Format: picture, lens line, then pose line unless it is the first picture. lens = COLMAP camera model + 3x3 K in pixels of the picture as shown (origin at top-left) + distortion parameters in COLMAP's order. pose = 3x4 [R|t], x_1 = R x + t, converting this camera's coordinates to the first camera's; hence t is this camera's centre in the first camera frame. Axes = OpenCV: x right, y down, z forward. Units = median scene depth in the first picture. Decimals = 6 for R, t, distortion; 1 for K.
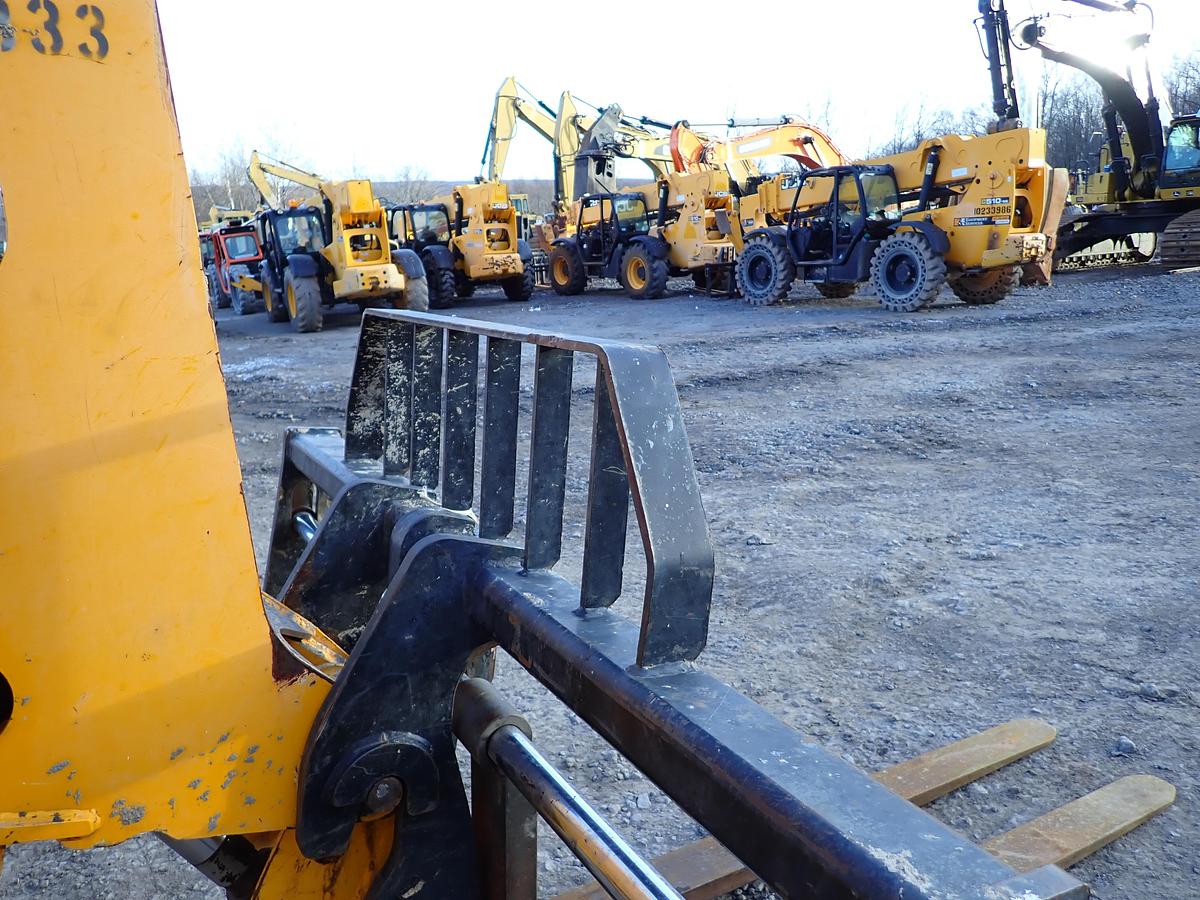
lens RADIAL K [[891.5, 0, 599.4], [0, 891.5, 449.3], [0, 0, 1]] dist [0.008508, -0.006817]
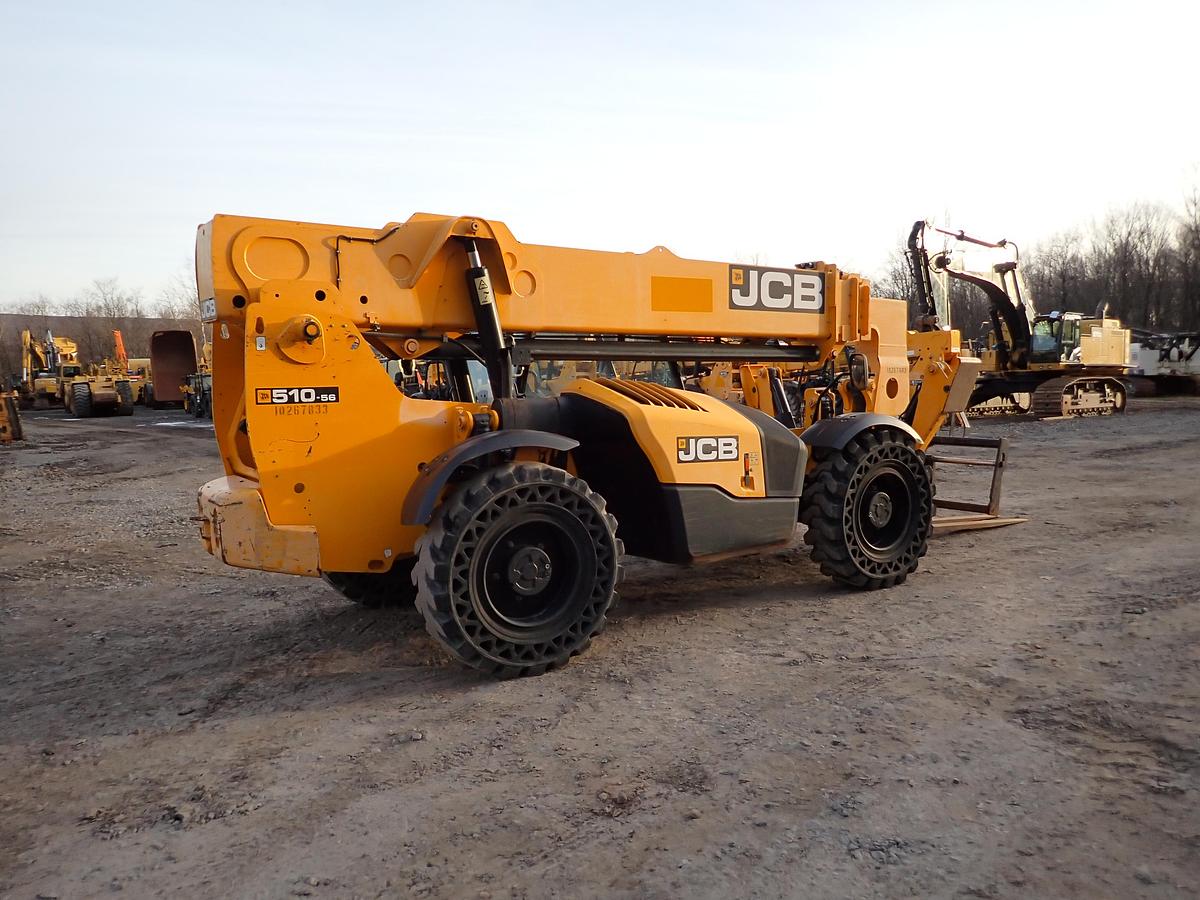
lens RADIAL K [[891.5, 0, 599.4], [0, 891.5, 449.3], [0, 0, 1]] dist [0.008508, -0.006817]
pose [[0.995381, 0.024757, 0.092752, -0.194935], [-0.010084, 0.987794, -0.155440, 0.076719], [-0.095468, 0.153787, 0.983481, -0.329893]]
